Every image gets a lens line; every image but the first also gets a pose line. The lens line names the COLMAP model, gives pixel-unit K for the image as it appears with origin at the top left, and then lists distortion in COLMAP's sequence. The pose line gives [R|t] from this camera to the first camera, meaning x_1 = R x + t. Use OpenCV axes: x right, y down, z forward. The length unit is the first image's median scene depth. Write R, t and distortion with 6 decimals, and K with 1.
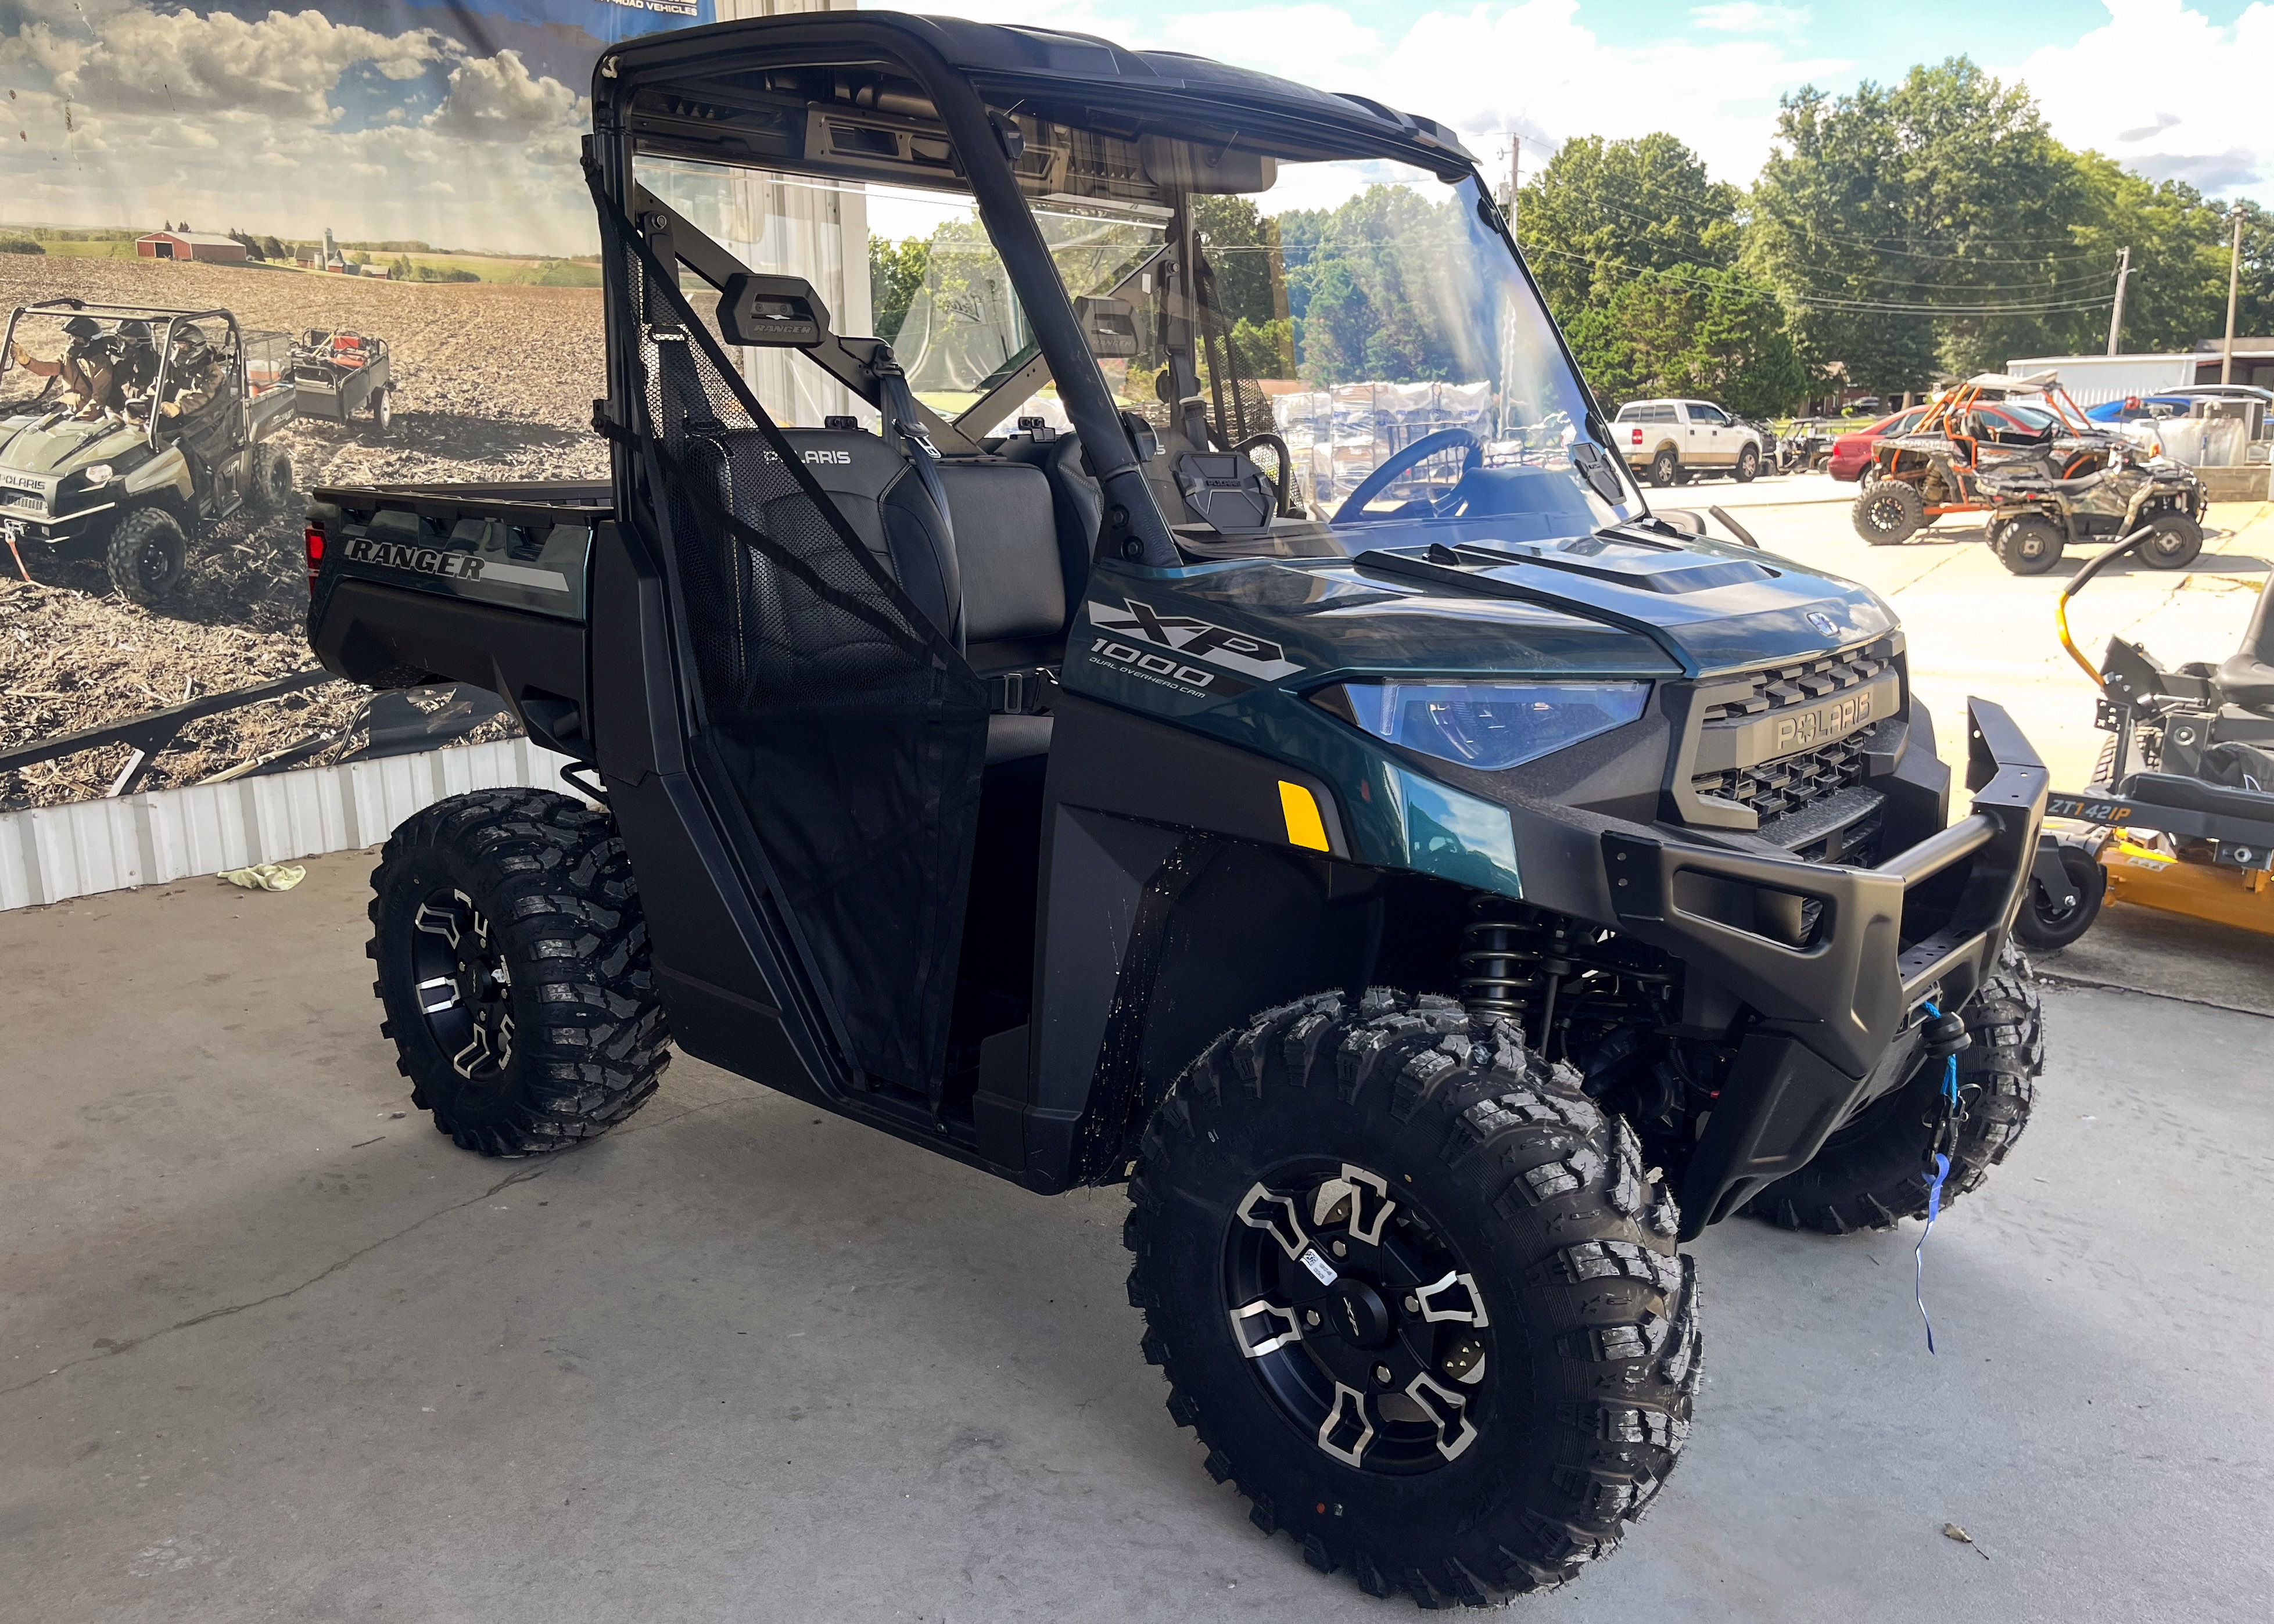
lens RADIAL K [[1858.0, 0, 1136.7], [0, 1858.0, 780.1], [0, 0, 1]] dist [0.155862, -0.250587]
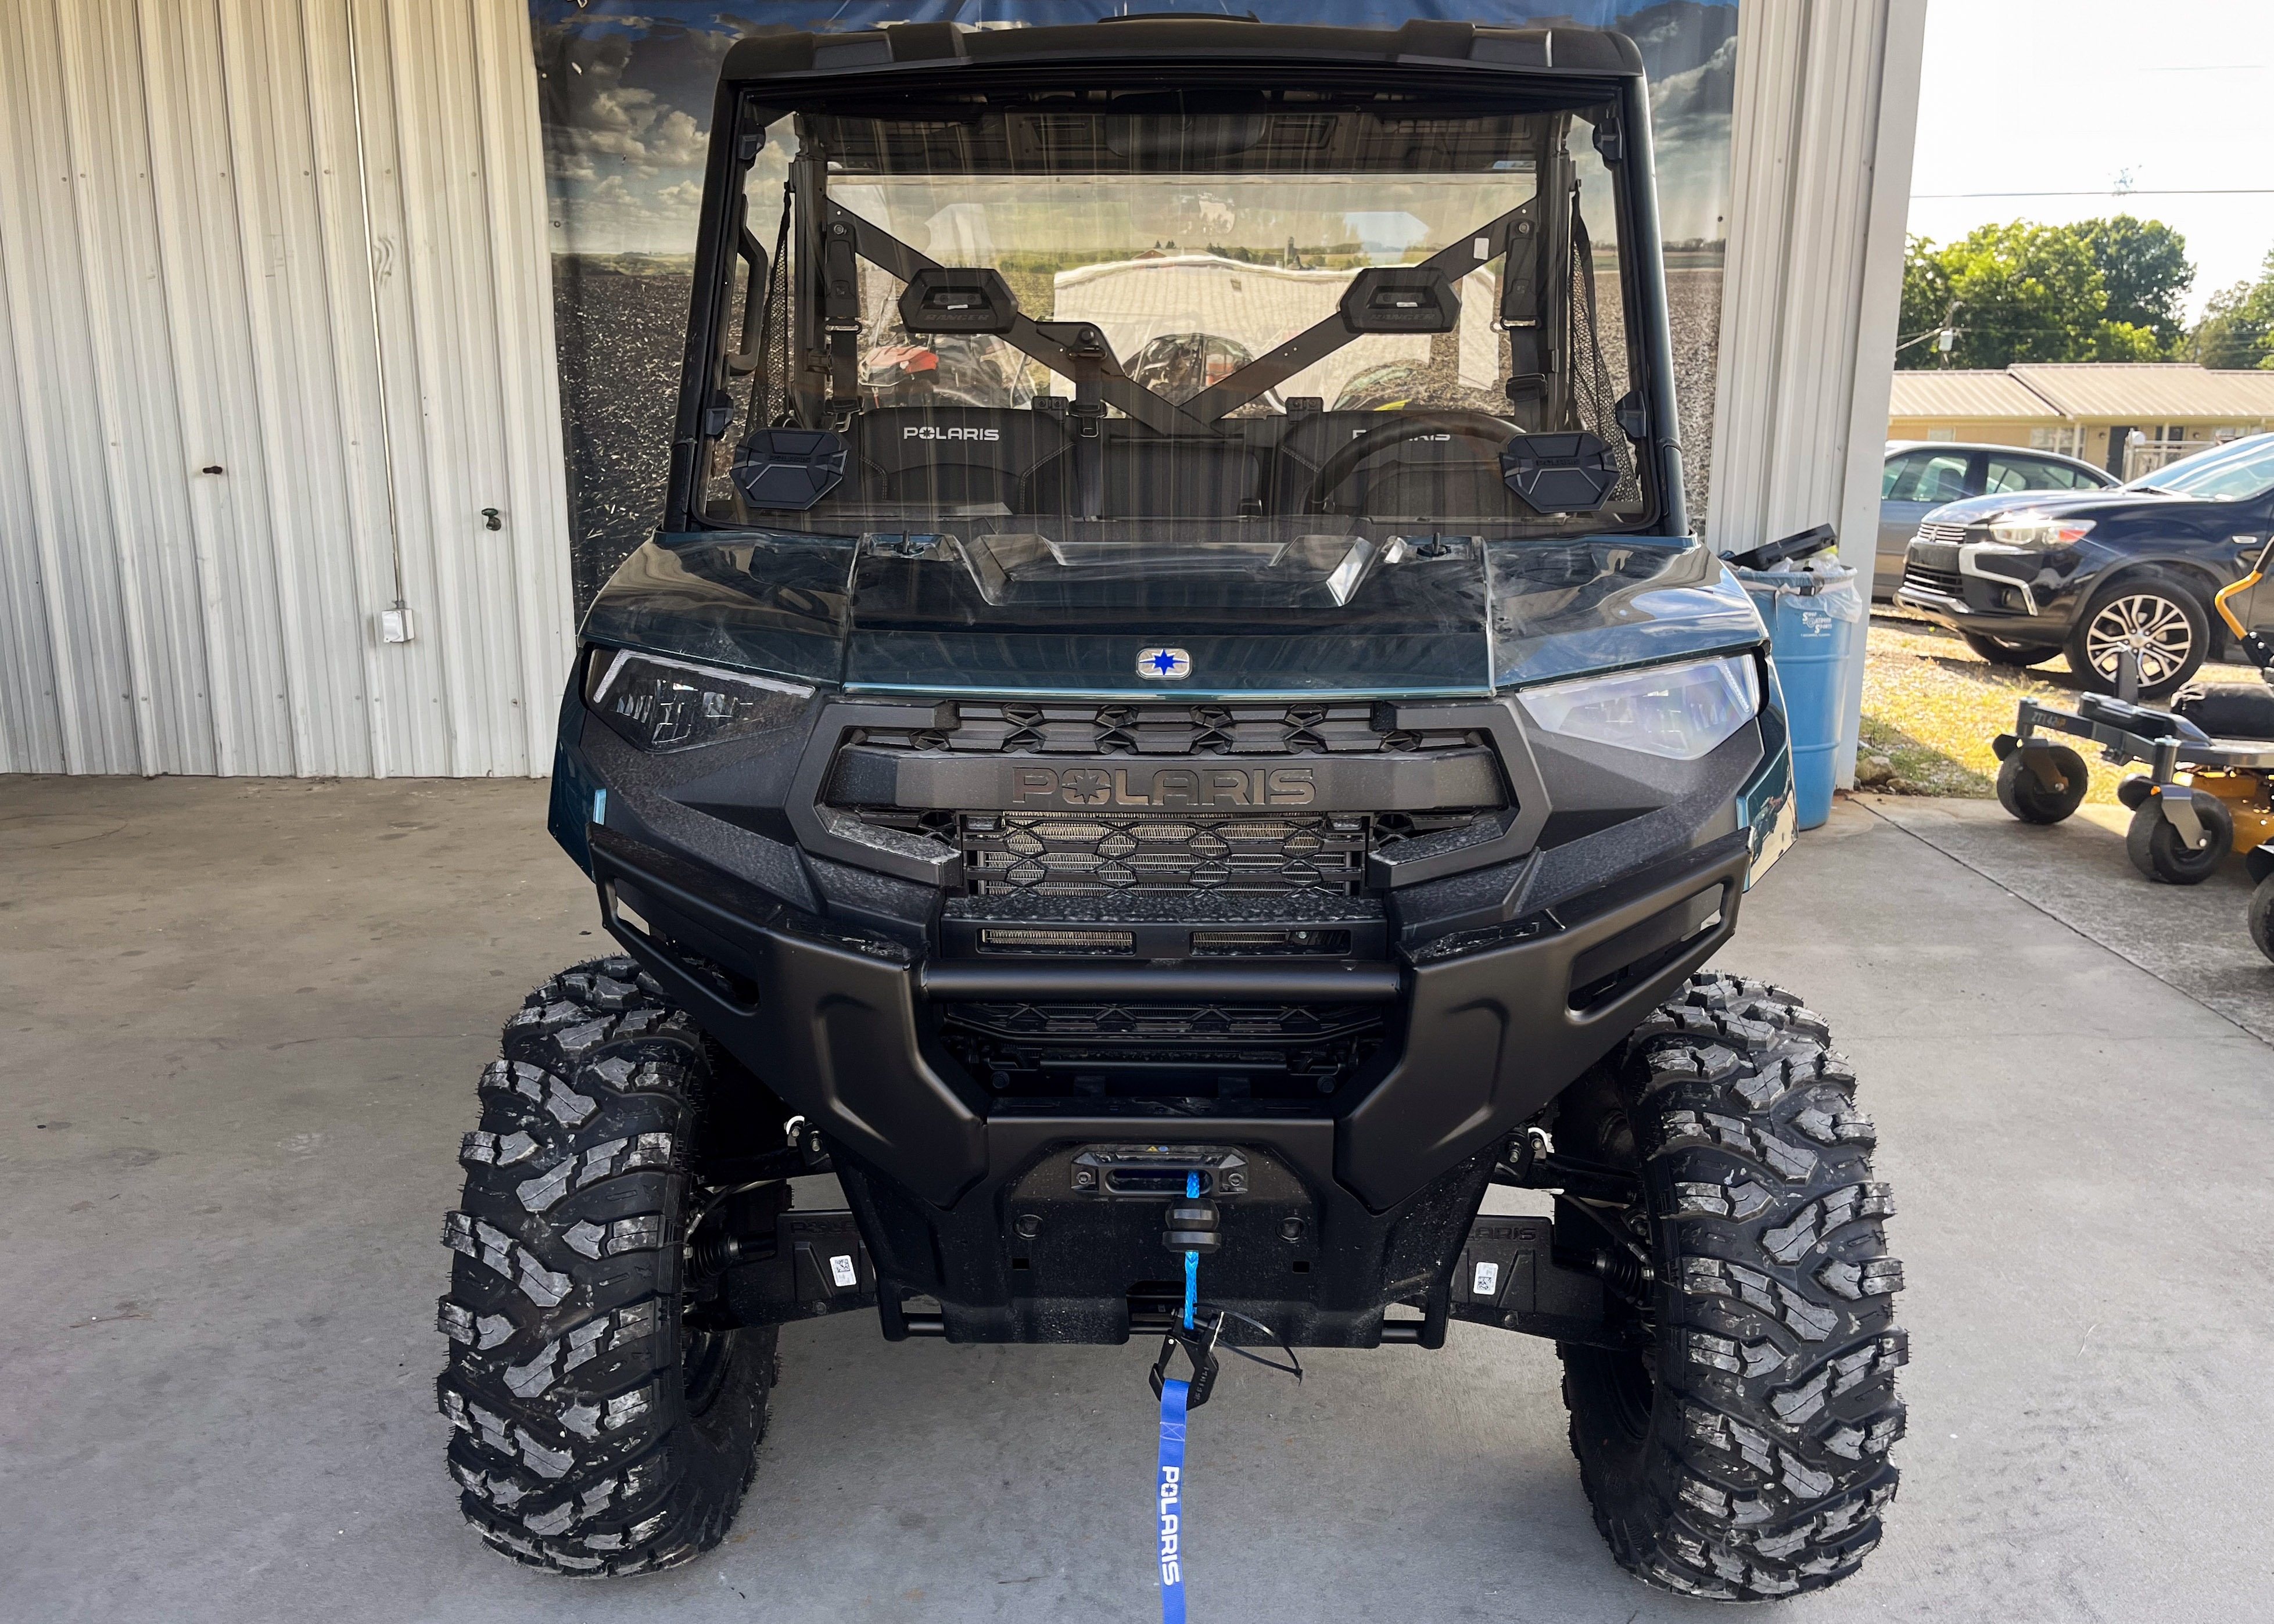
lens RADIAL K [[1804.8, 0, 1135.0], [0, 1804.8, 796.0], [0, 0, 1]] dist [0.081376, -0.095236]
pose [[0.620567, 0.166767, -0.766215, 0.431064], [-0.146311, 0.984589, 0.095798, -0.046406], [0.770383, 0.052657, 0.635403, 0.240606]]
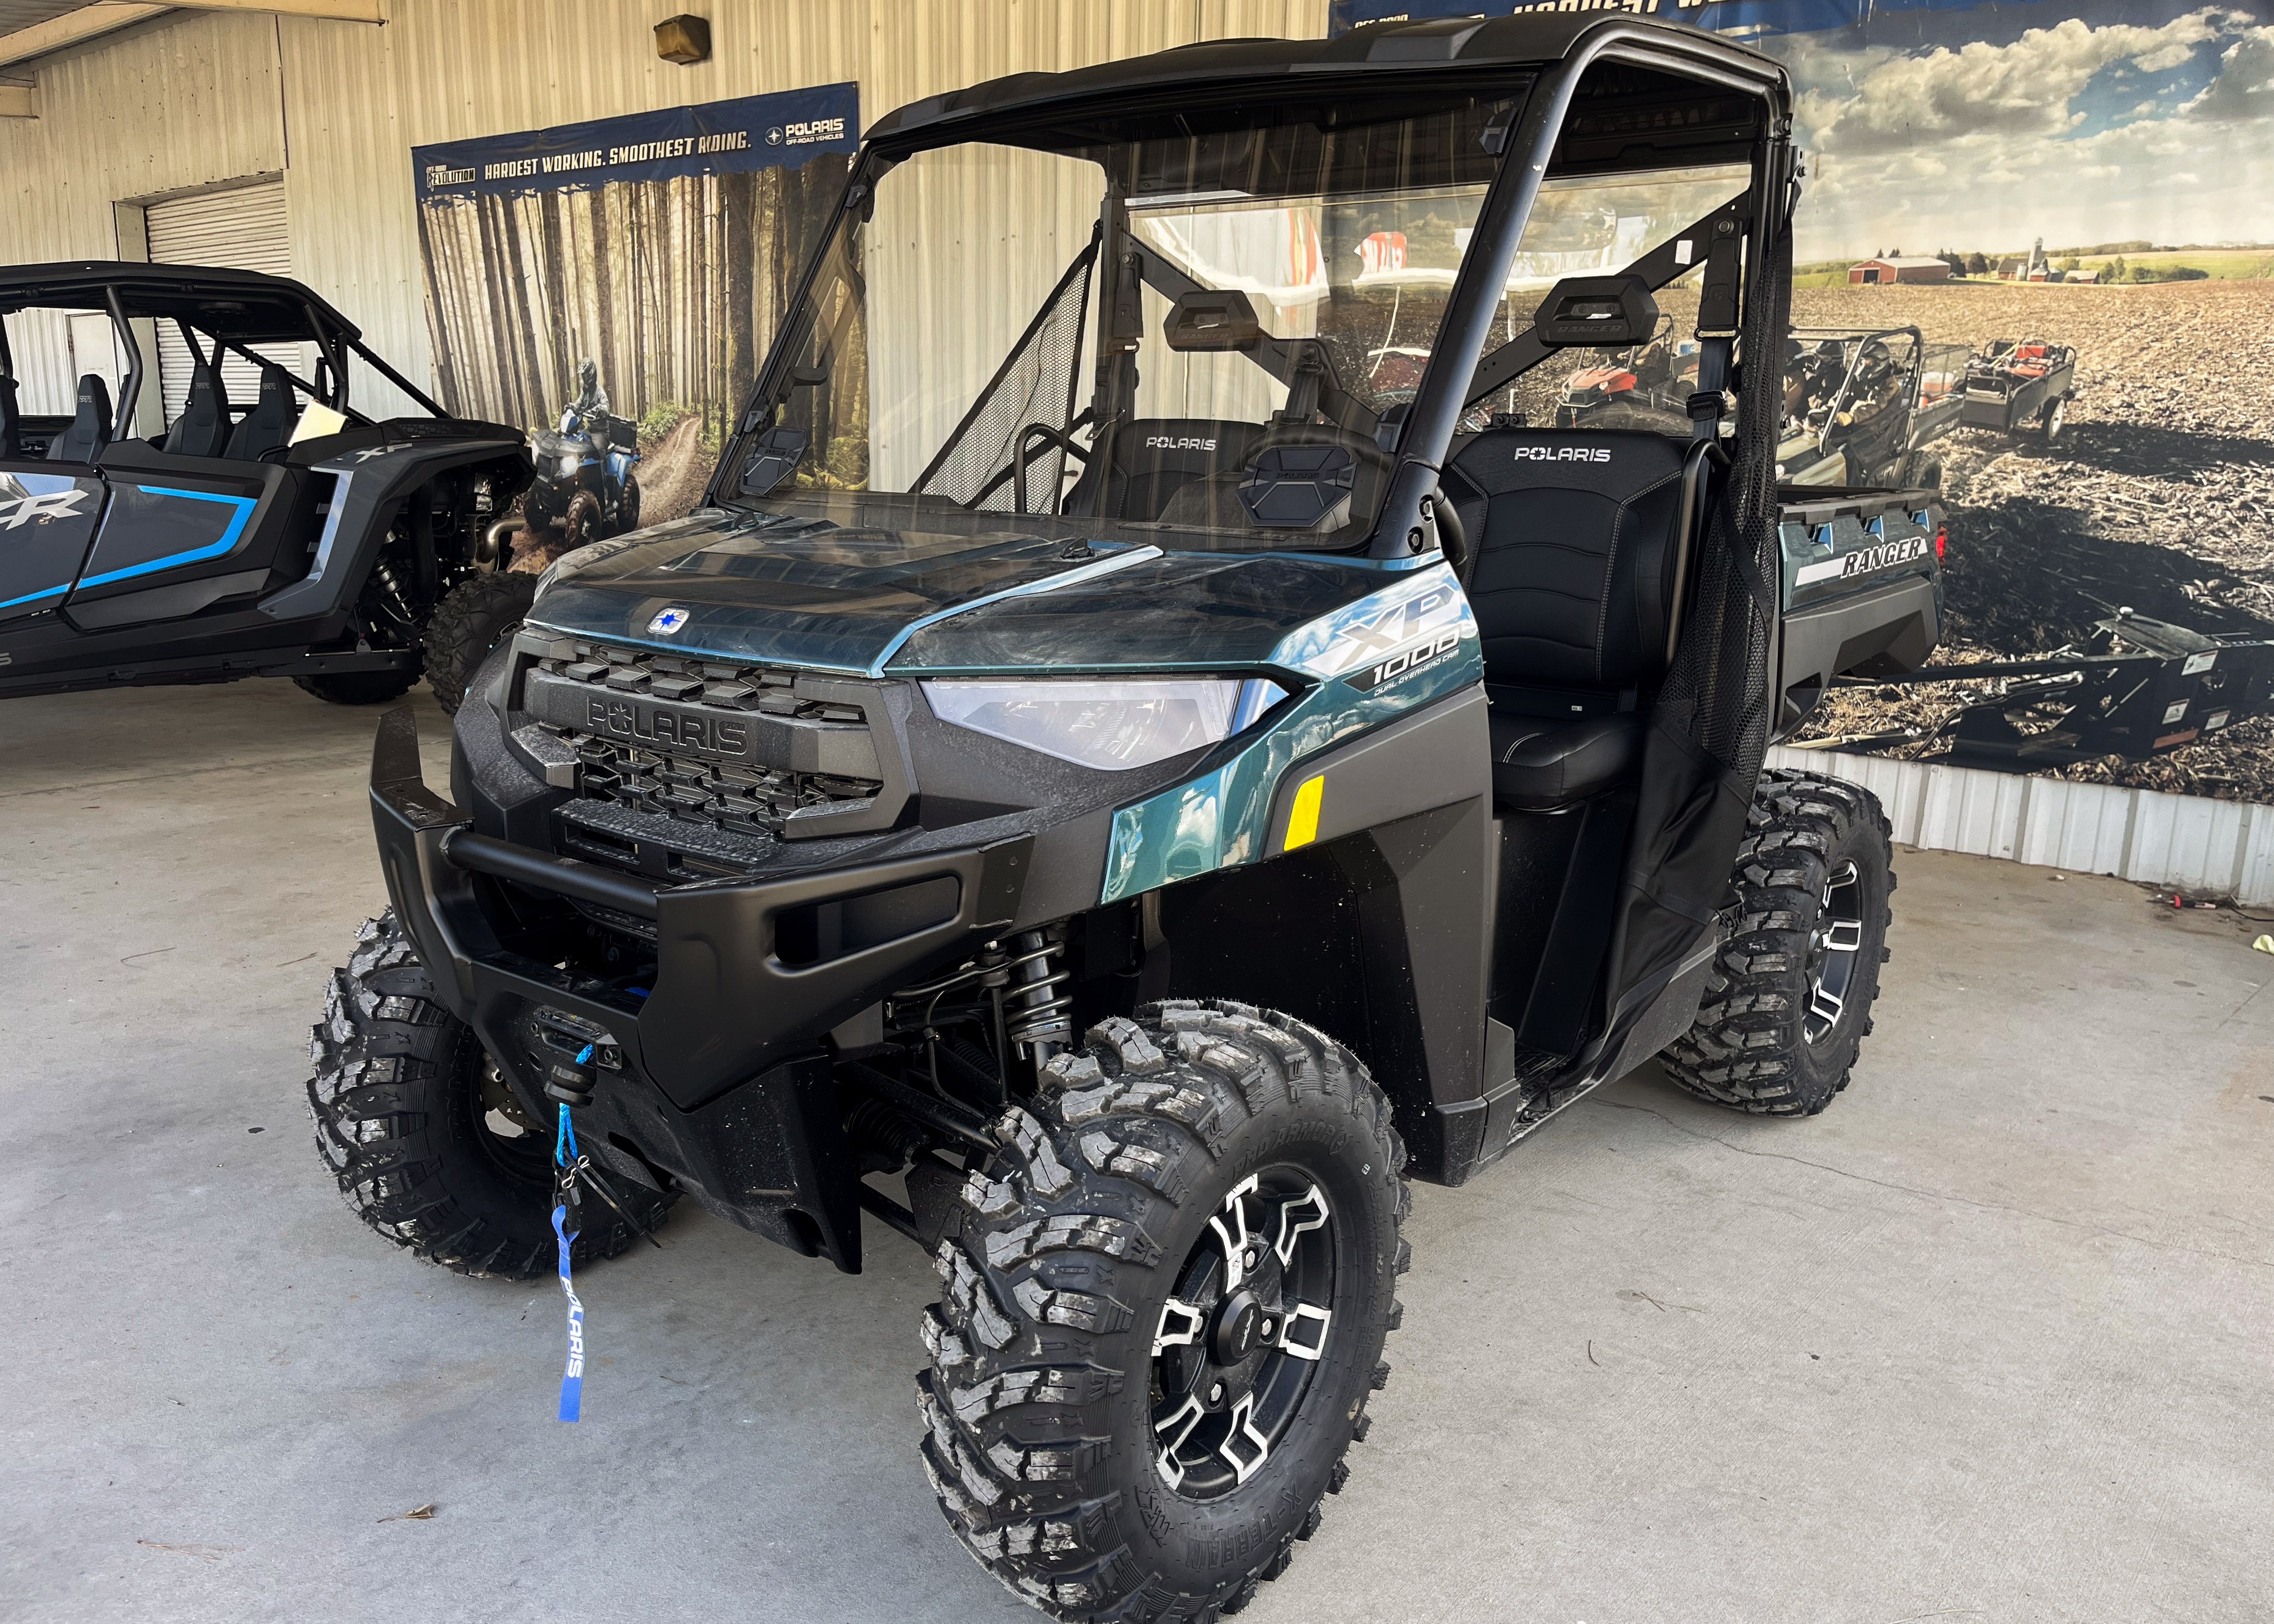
lens RADIAL K [[1800.5, 0, 1137.0], [0, 1800.5, 812.0], [0, 0, 1]] dist [0.121063, -0.215082]
pose [[0.011553, 0.212217, -0.977154, 0.577506], [-0.204900, 0.956985, 0.205414, -0.103716], [0.978715, 0.197846, 0.054540, 0.551835]]
